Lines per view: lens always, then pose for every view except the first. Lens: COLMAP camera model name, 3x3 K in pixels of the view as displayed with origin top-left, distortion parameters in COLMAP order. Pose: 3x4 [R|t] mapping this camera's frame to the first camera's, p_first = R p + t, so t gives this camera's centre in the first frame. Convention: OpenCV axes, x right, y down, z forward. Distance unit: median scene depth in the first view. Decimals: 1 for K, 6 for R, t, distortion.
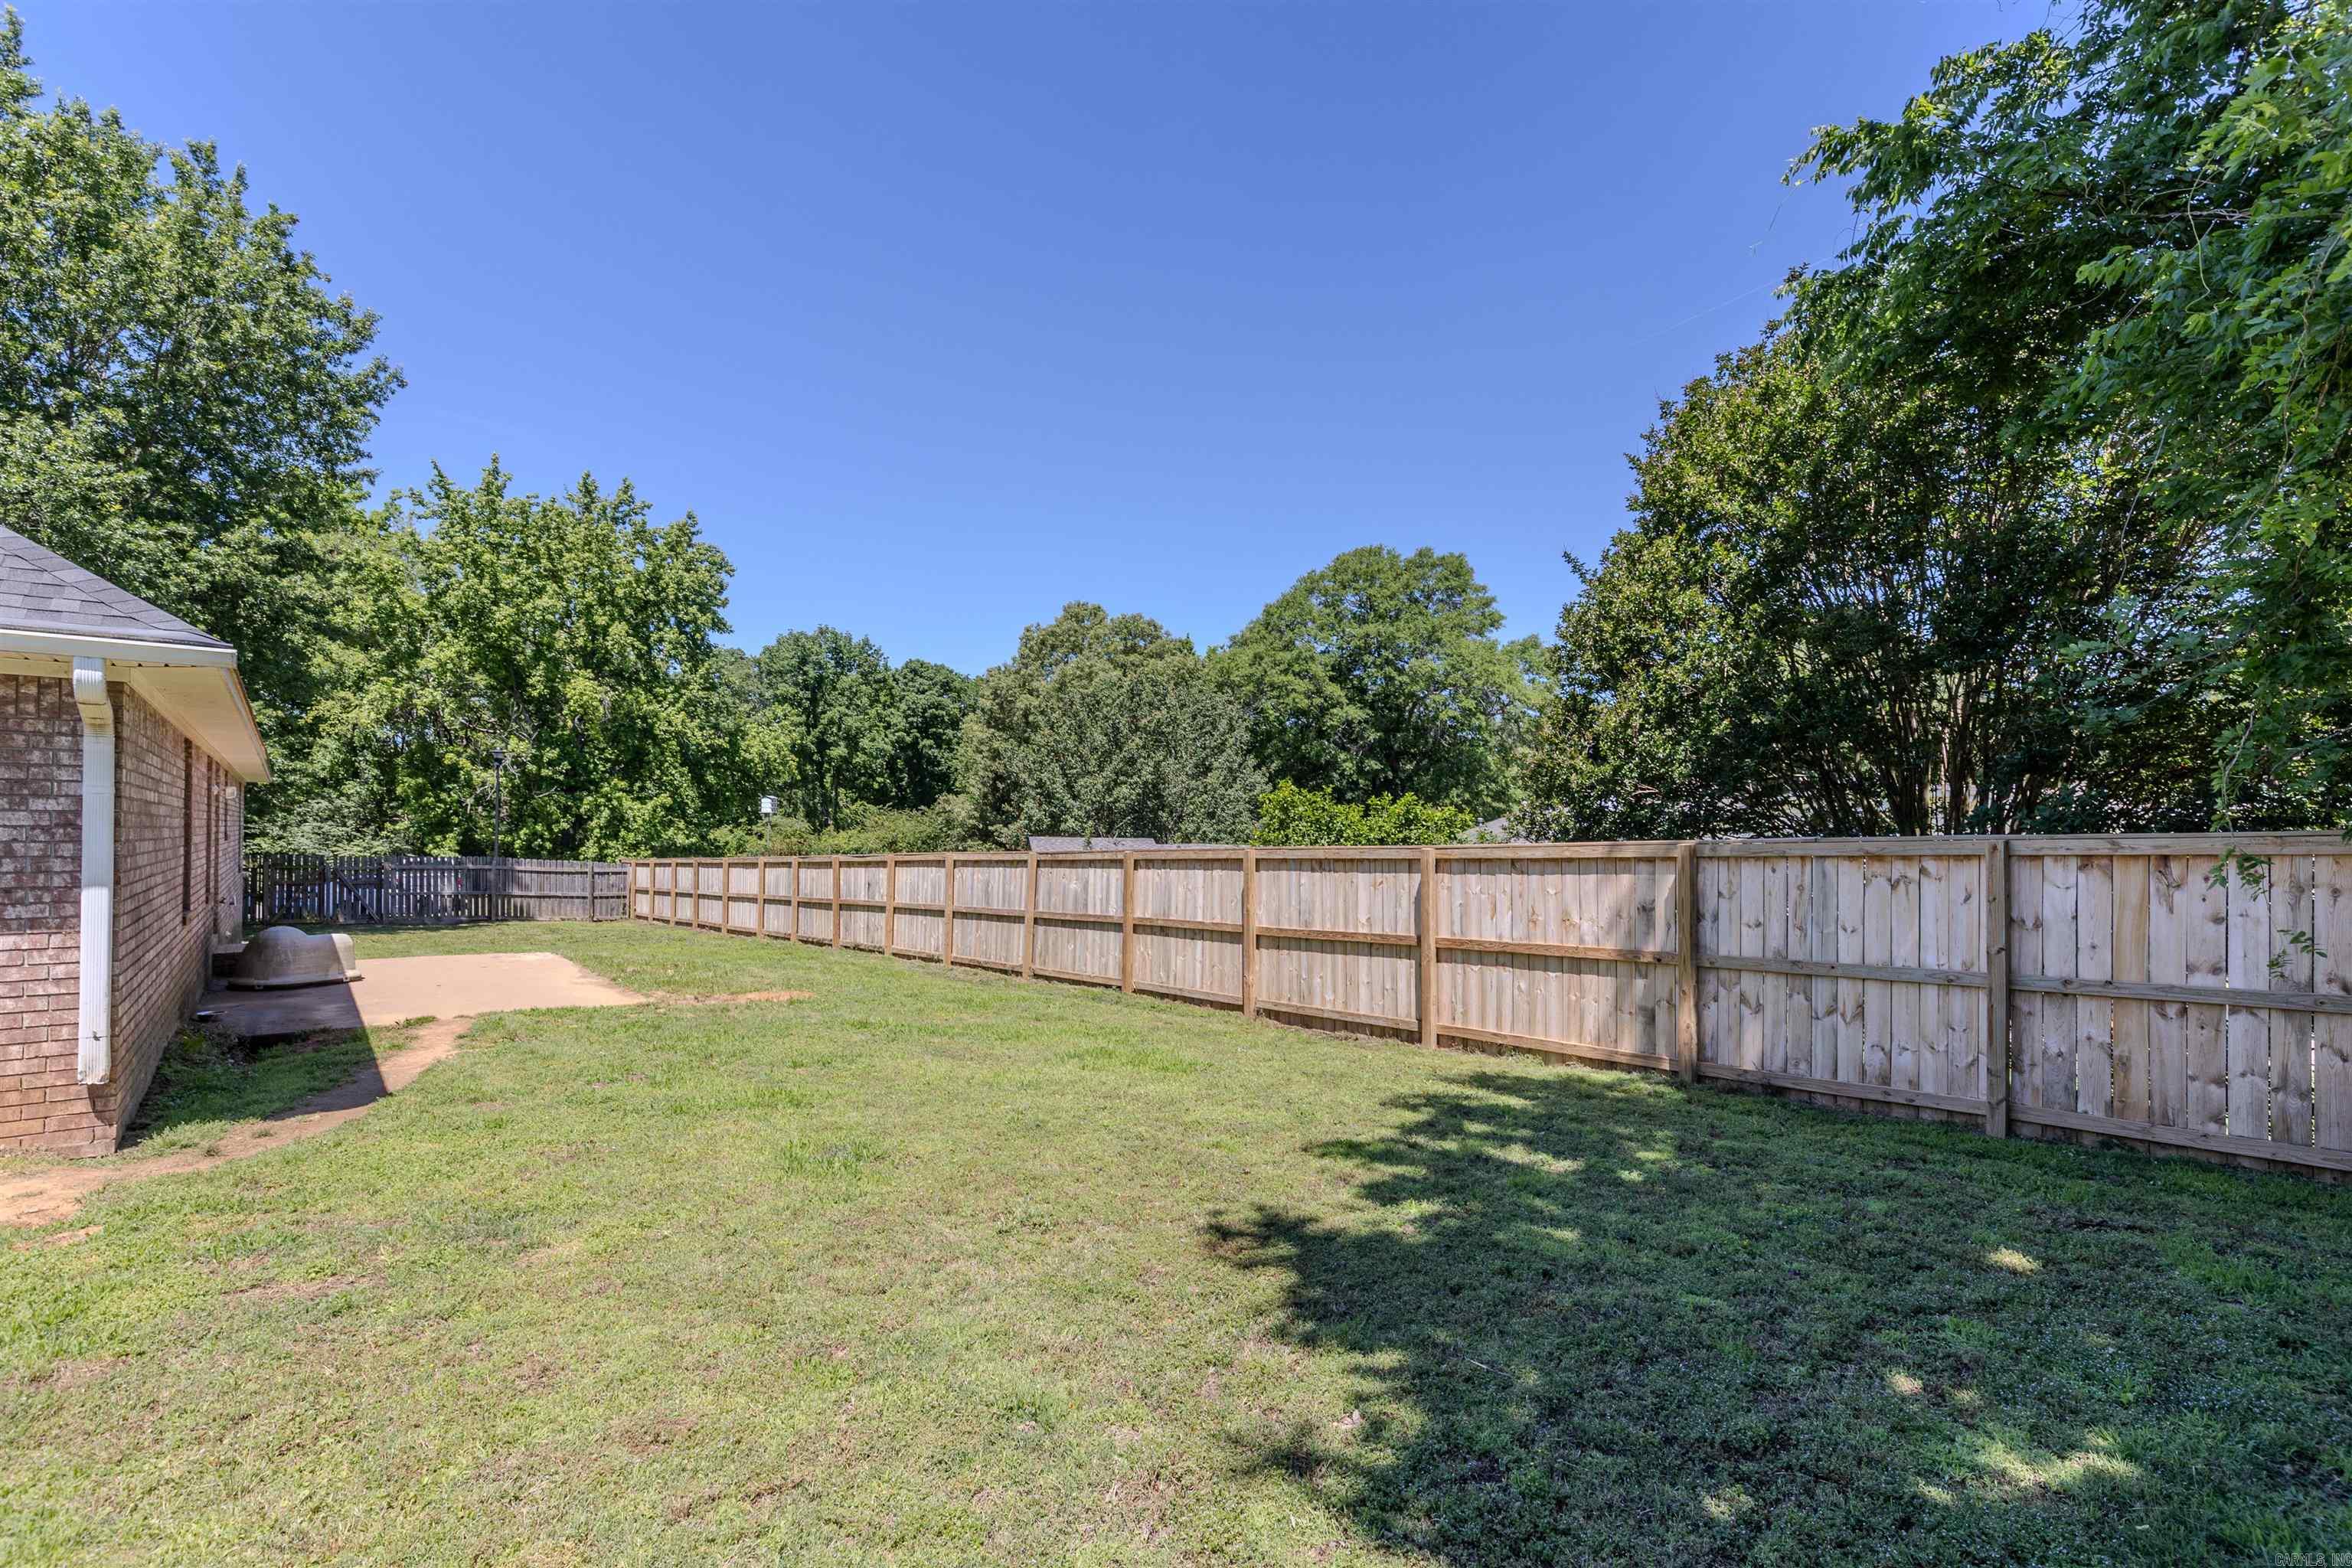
lens RADIAL K [[1089.5, 0, 1176.0], [0, 1089.5, 784.0], [0, 0, 1]] dist [0.003874, 0.000519]
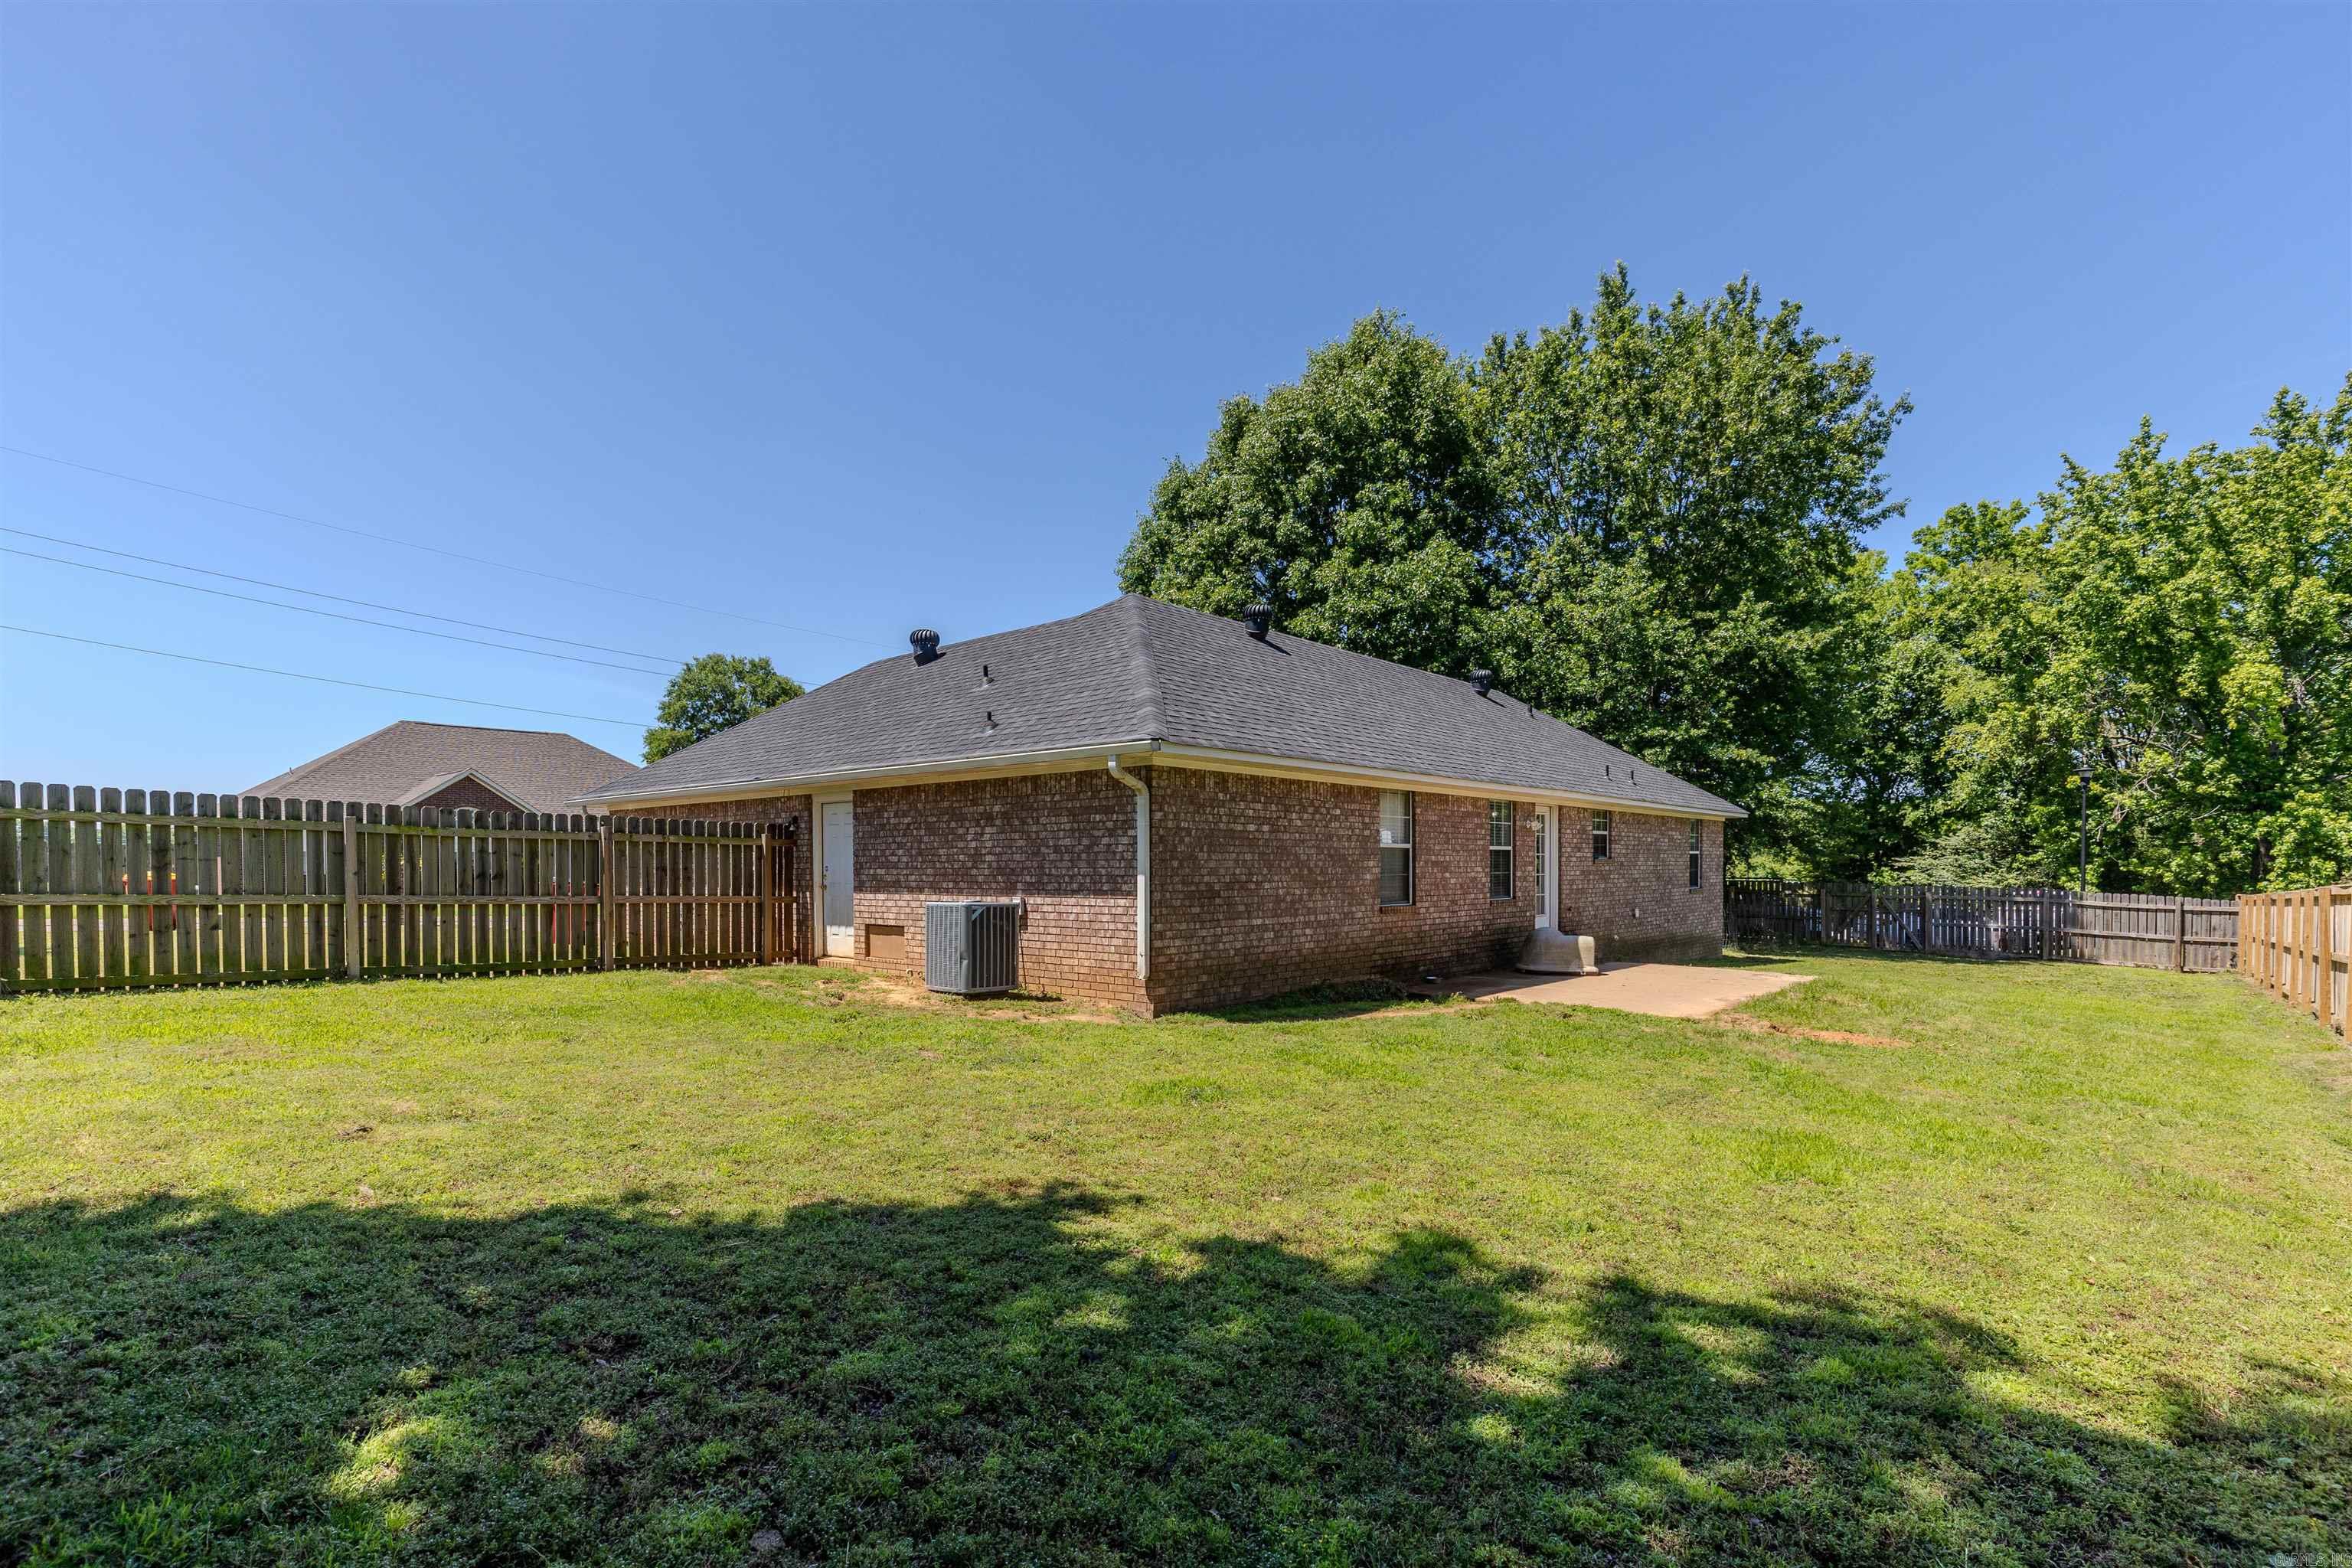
lens RADIAL K [[1149.9, 0, 1175.1], [0, 1149.9, 840.1], [0, 0, 1]] dist [0.001052, 0.000157]
pose [[0.128485, -0.031133, -0.991223, 0.201422], [0.044630, 0.998676, -0.025582, 0.018280], [0.990707, -0.040952, 0.129704, 0.167829]]
